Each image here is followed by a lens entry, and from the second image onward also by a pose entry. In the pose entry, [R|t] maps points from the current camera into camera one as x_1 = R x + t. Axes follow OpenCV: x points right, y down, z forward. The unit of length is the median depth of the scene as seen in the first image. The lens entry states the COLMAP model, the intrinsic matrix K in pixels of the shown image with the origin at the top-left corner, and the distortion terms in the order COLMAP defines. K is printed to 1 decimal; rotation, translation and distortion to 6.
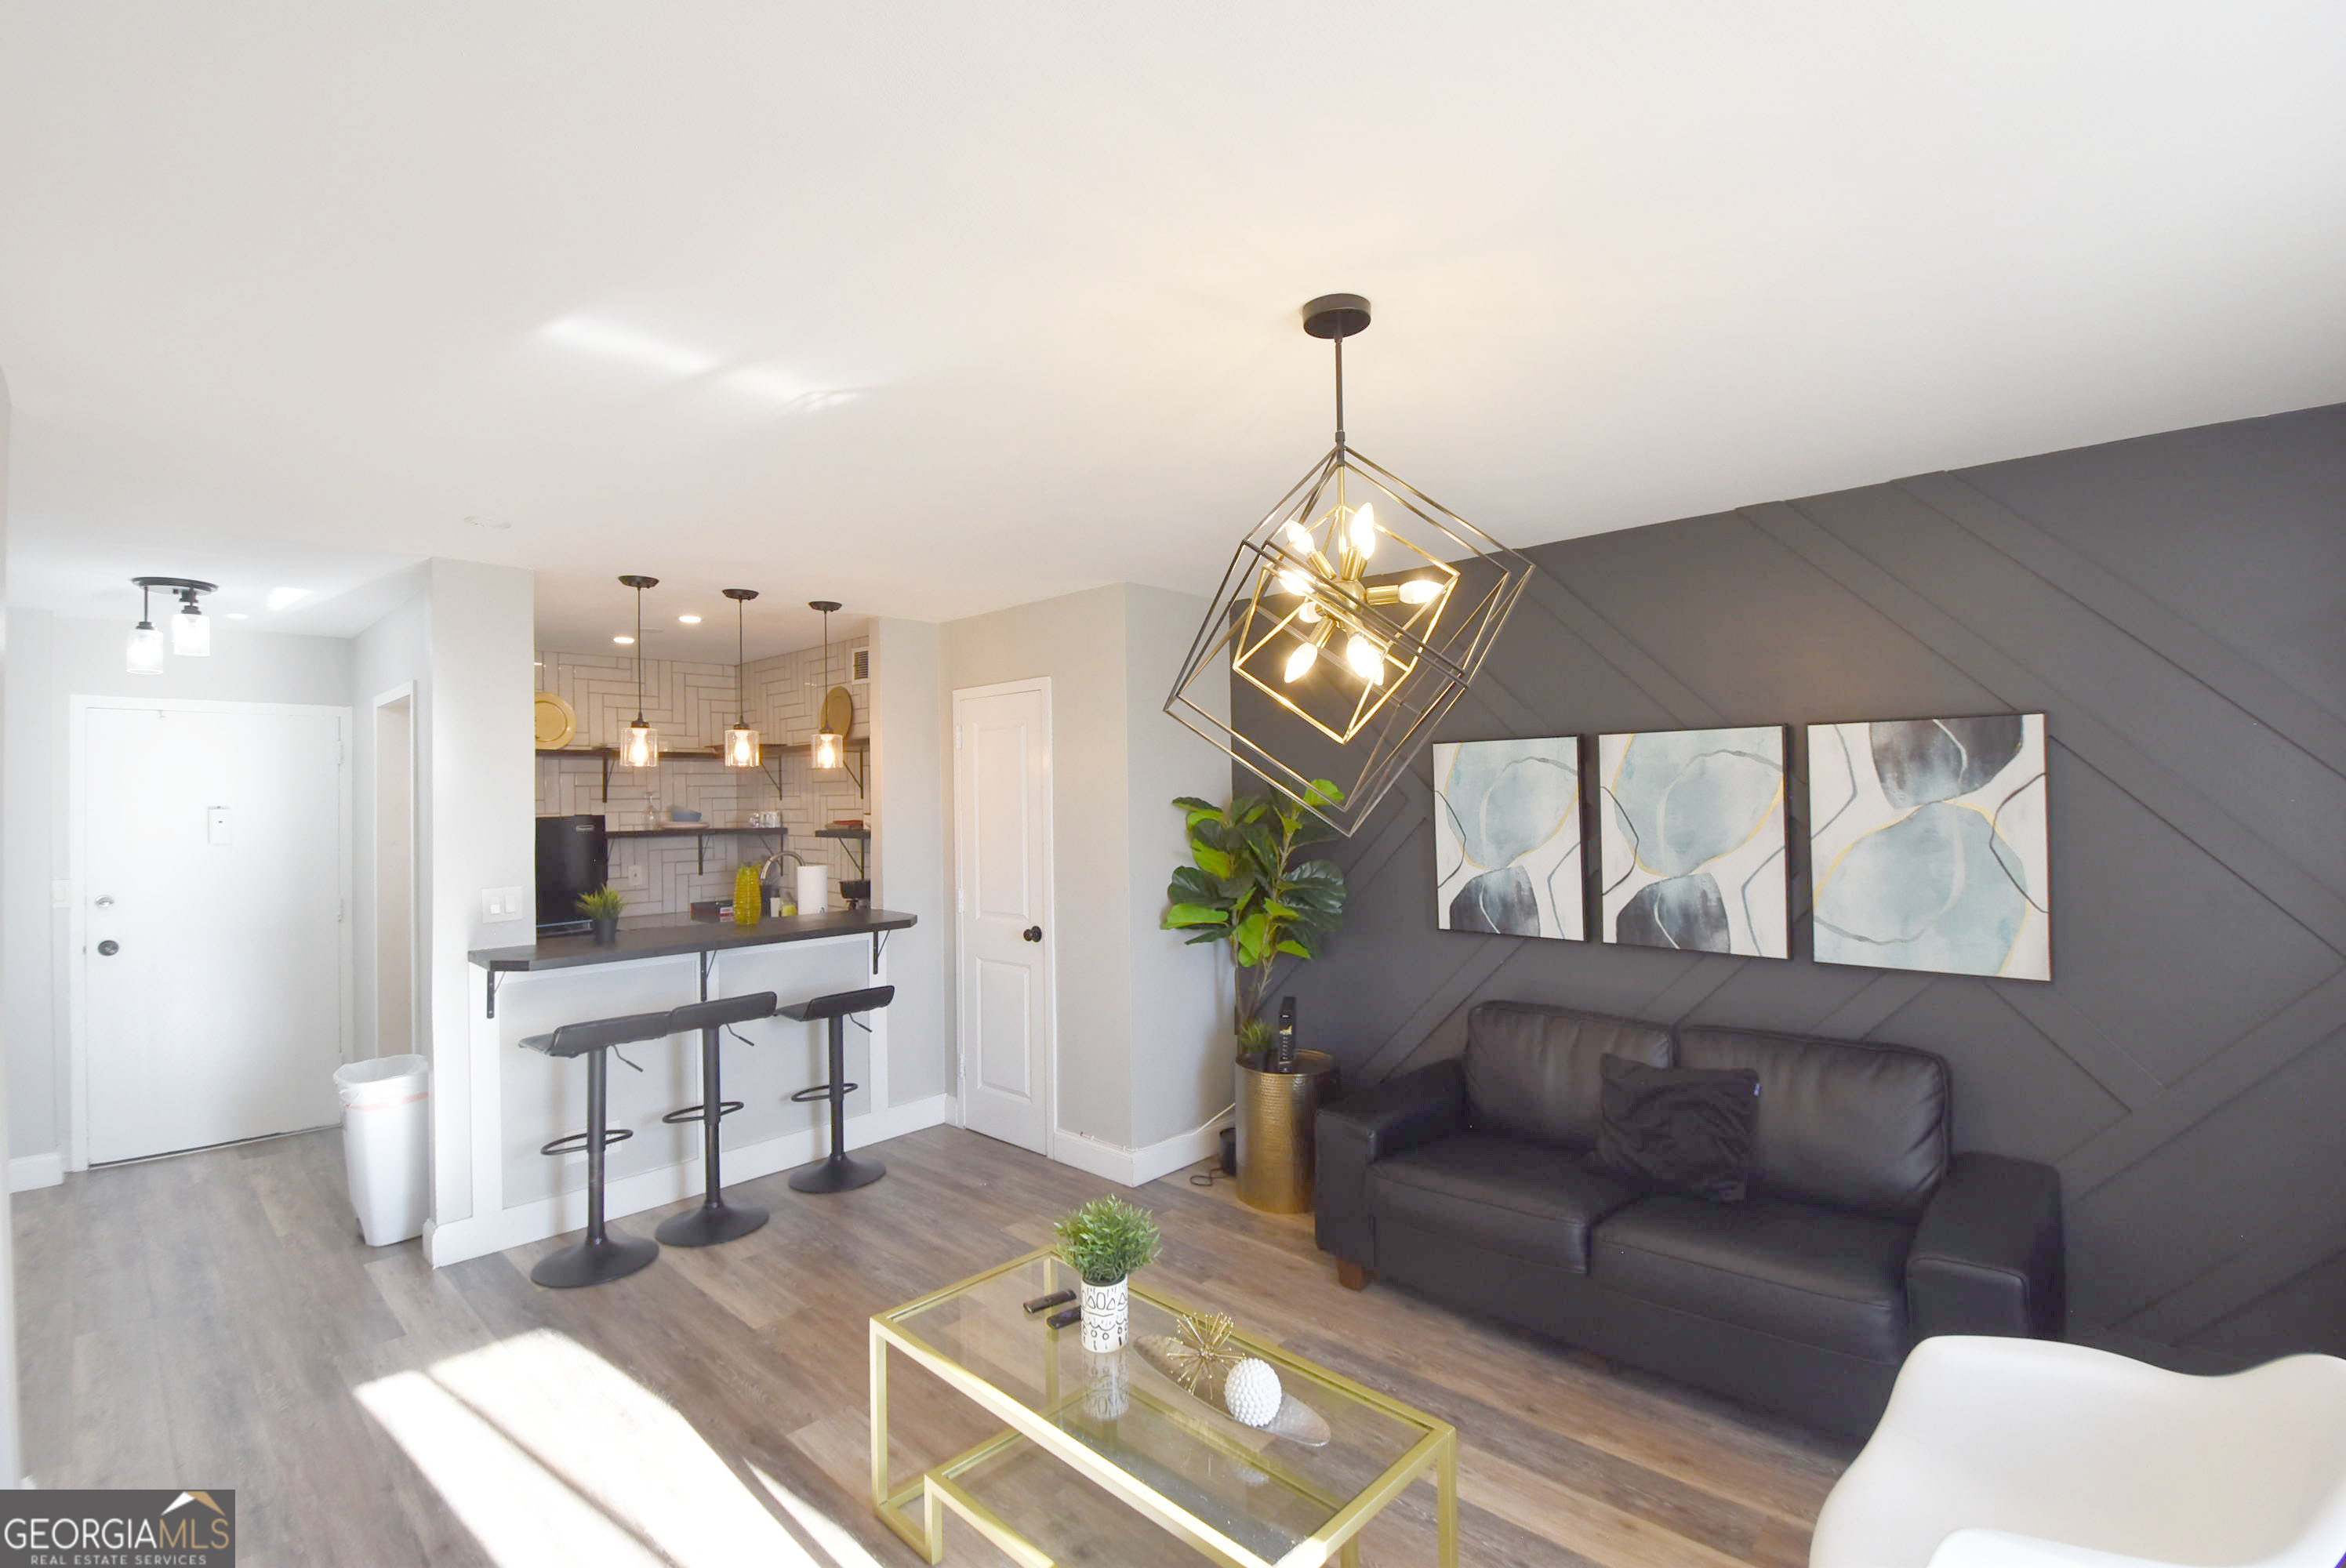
lens RADIAL K [[1029.7, 0, 1182.3], [0, 1029.7, 781.4], [0, 0, 1]] dist [0.000065, -0.014441]
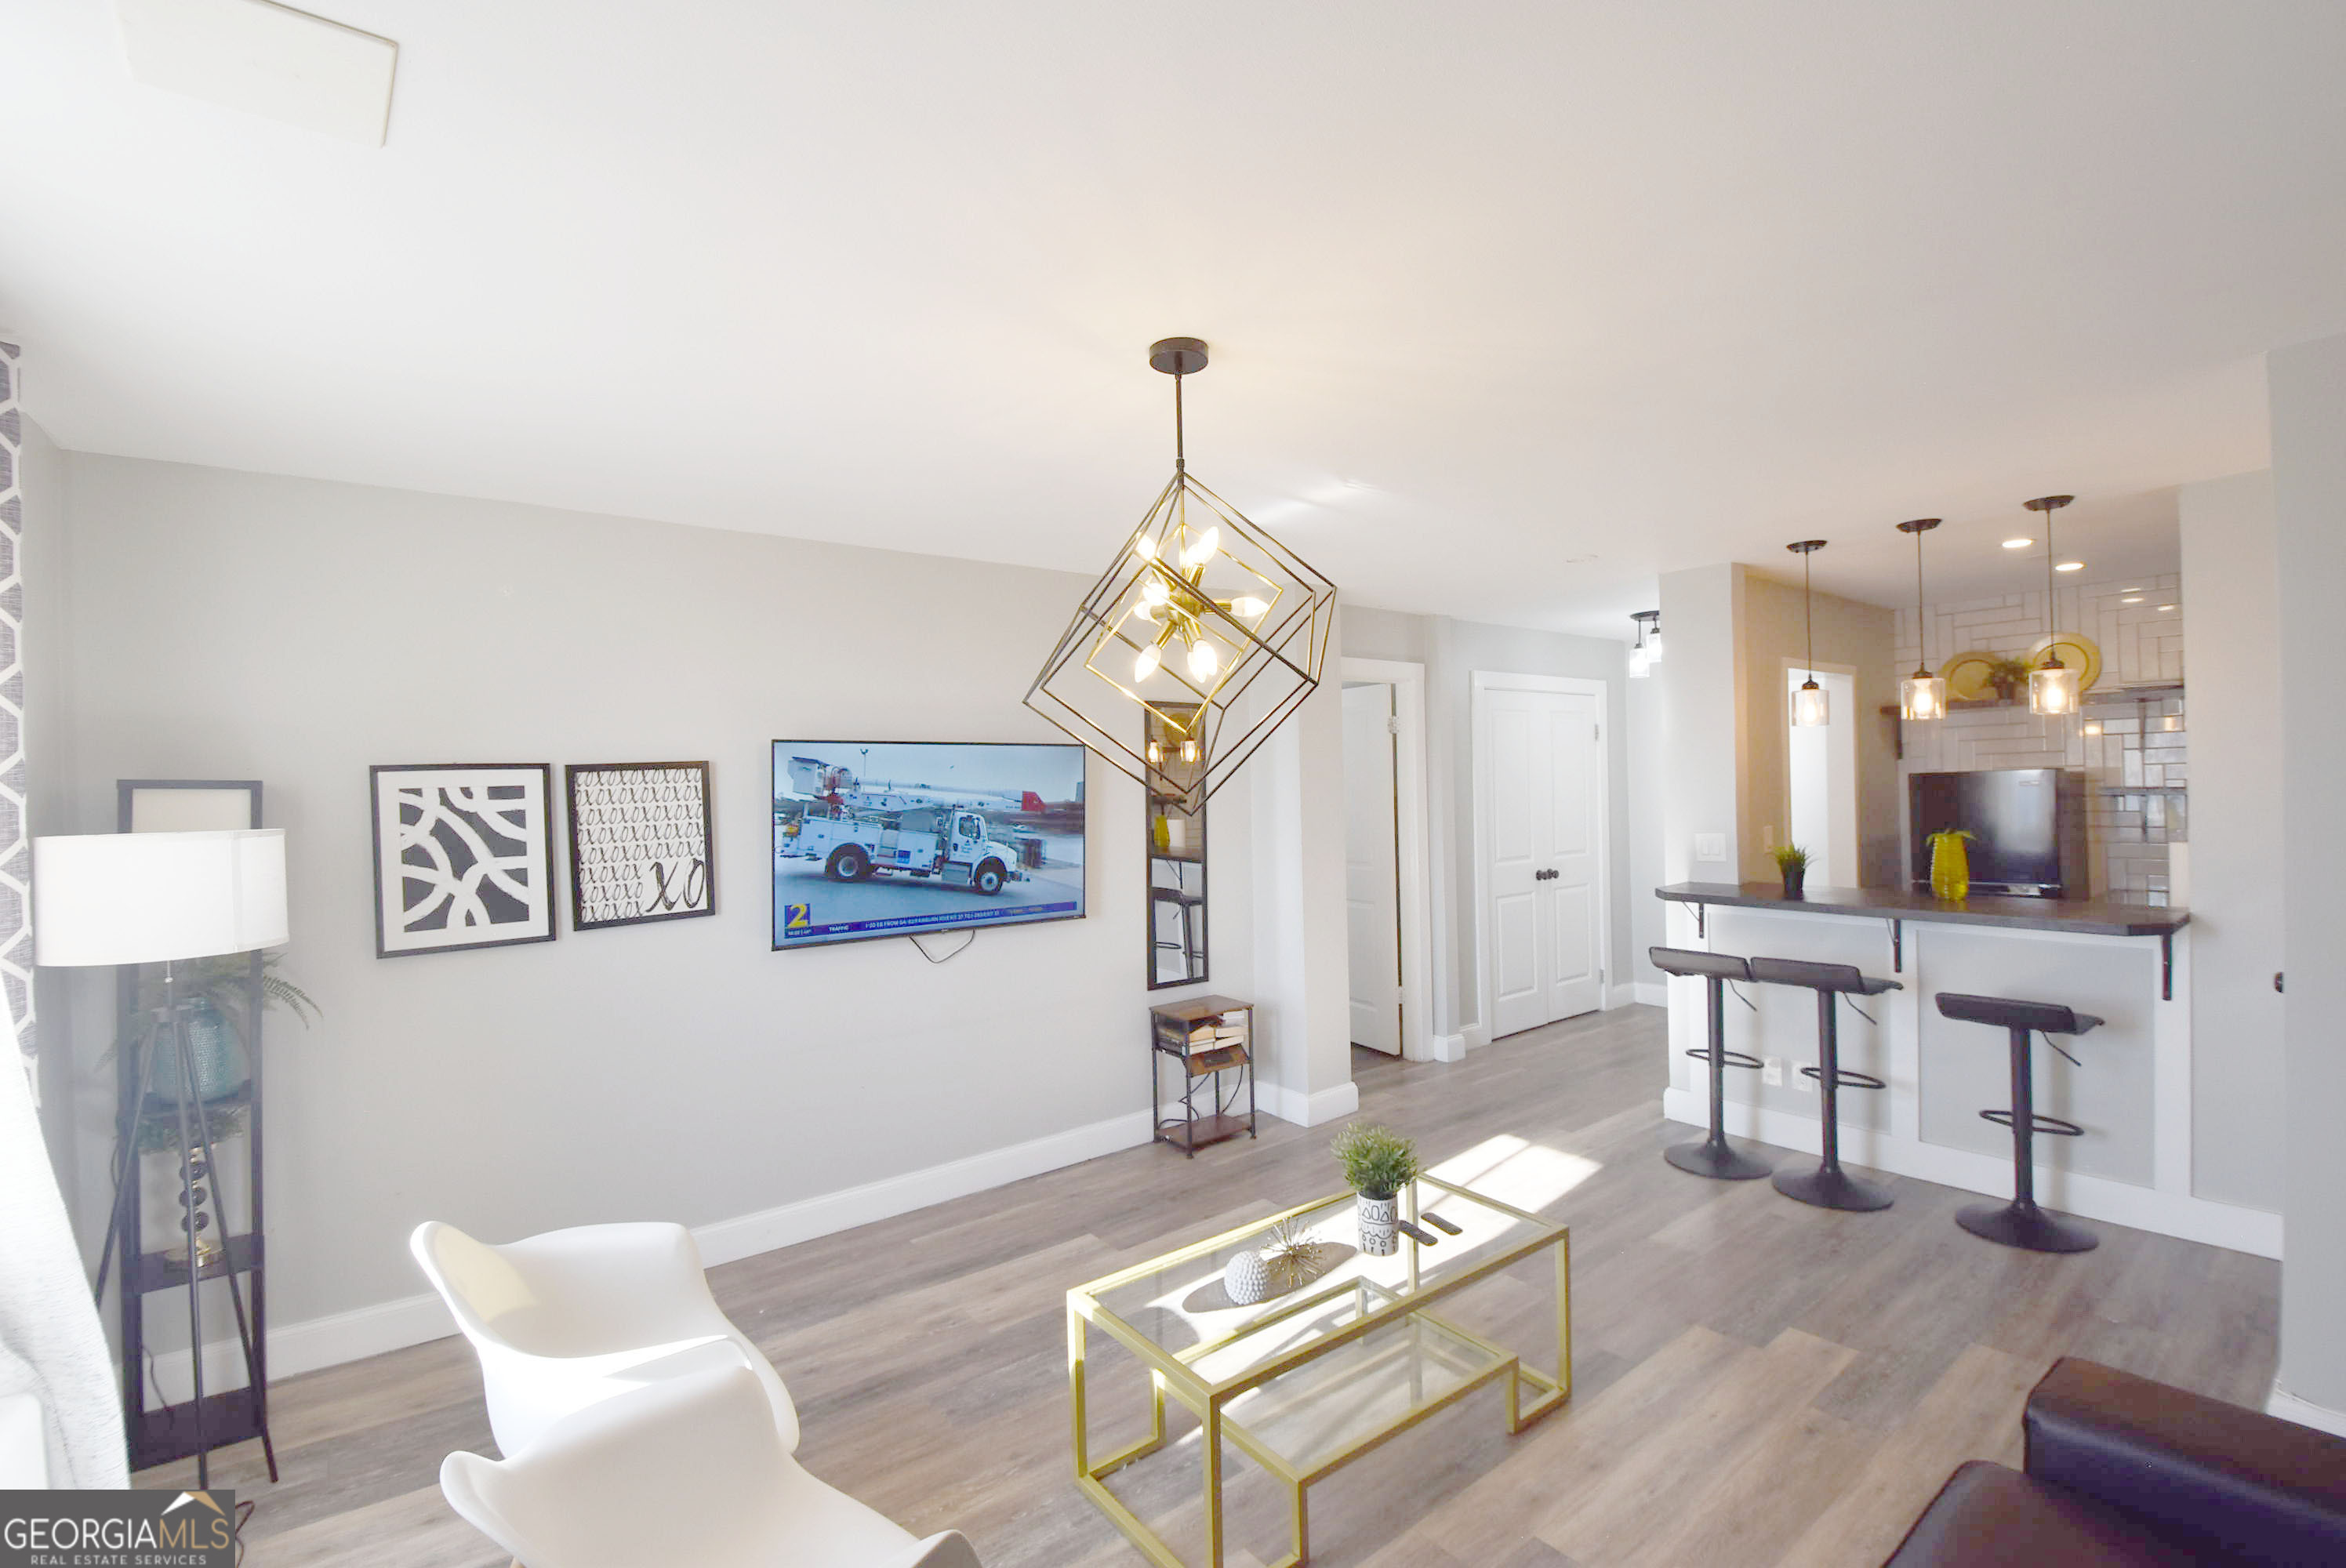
lens RADIAL K [[1029.7, 0, 1187.8], [0, 1029.7, 786.2], [0, 0, 1]] dist [0.000065, -0.014441]
pose [[-0.156841, 0.024623, -0.987317, 0.549903], [0.042029, 0.998950, 0.018236, 0.000168], [0.986729, -0.038636, -0.157711, 0.509836]]
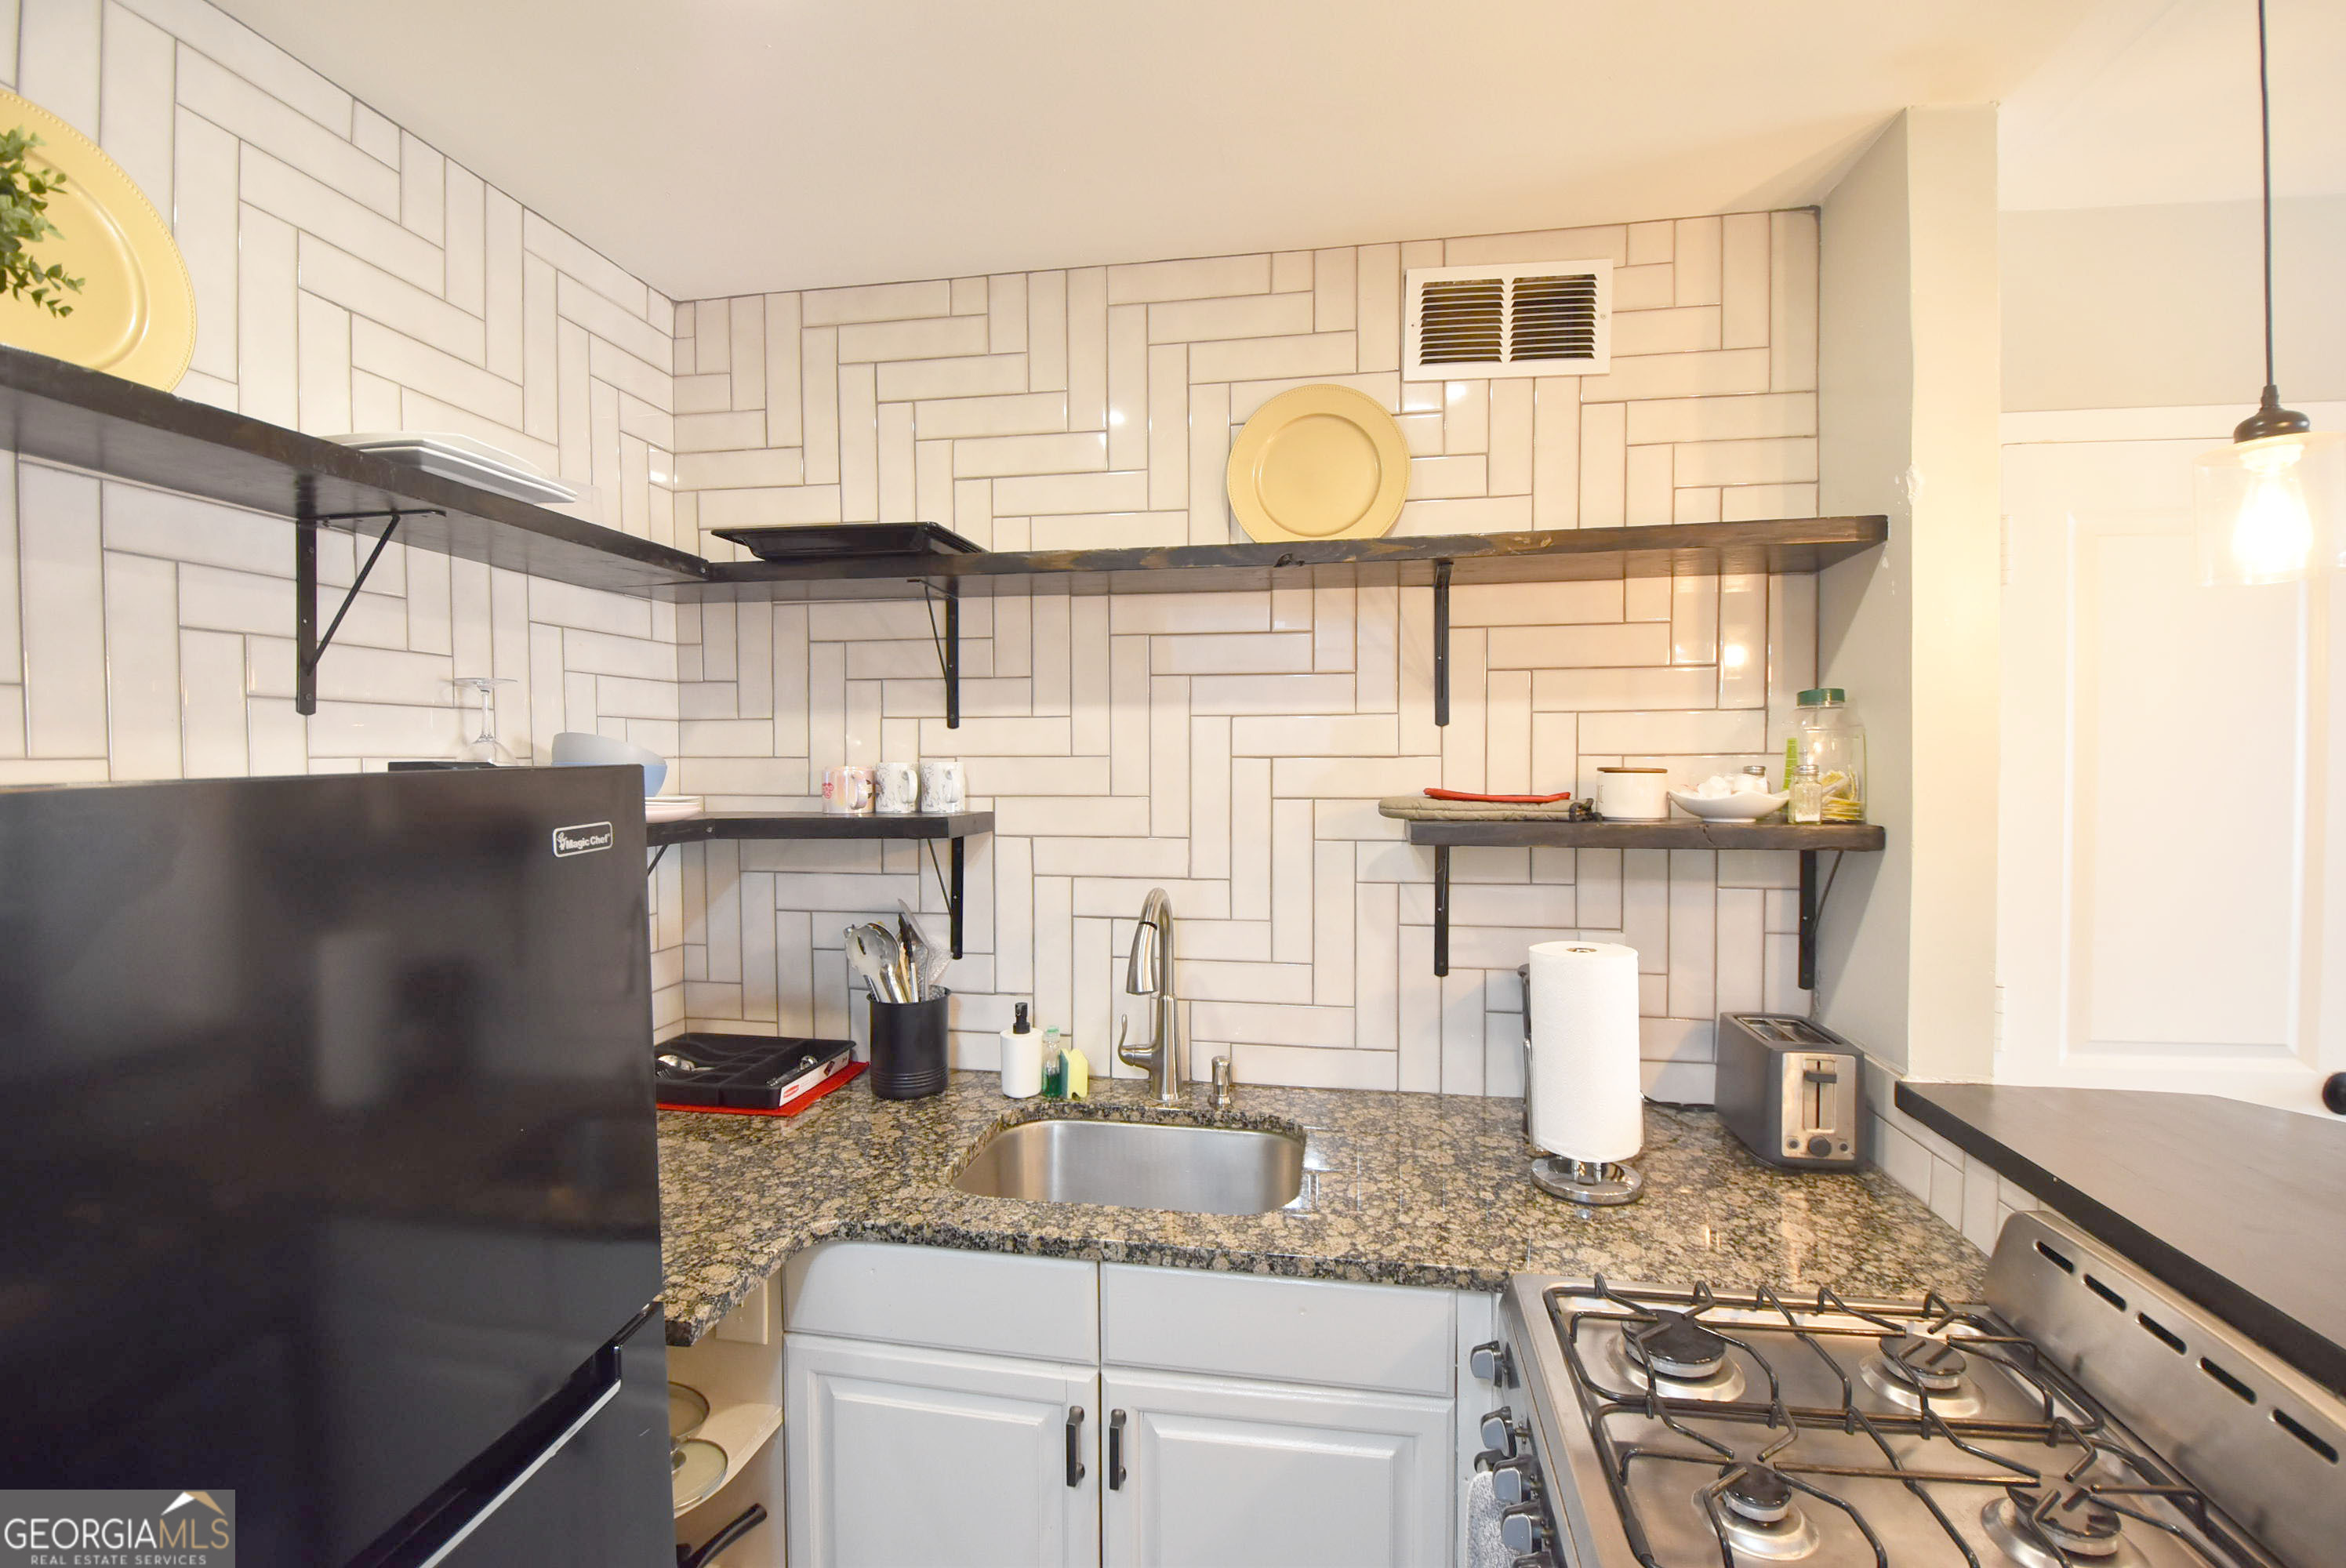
lens RADIAL K [[1029.7, 0, 1177.3], [0, 1029.7, 782.9], [0, 0, 1]] dist [0.000065, -0.014441]
pose [[0.834245, 0.000485, 0.551393, -0.747913], [-0.019505, 0.999400, 0.028632, 0.036299], [-0.551048, -0.034641, 0.833754, 1.007099]]
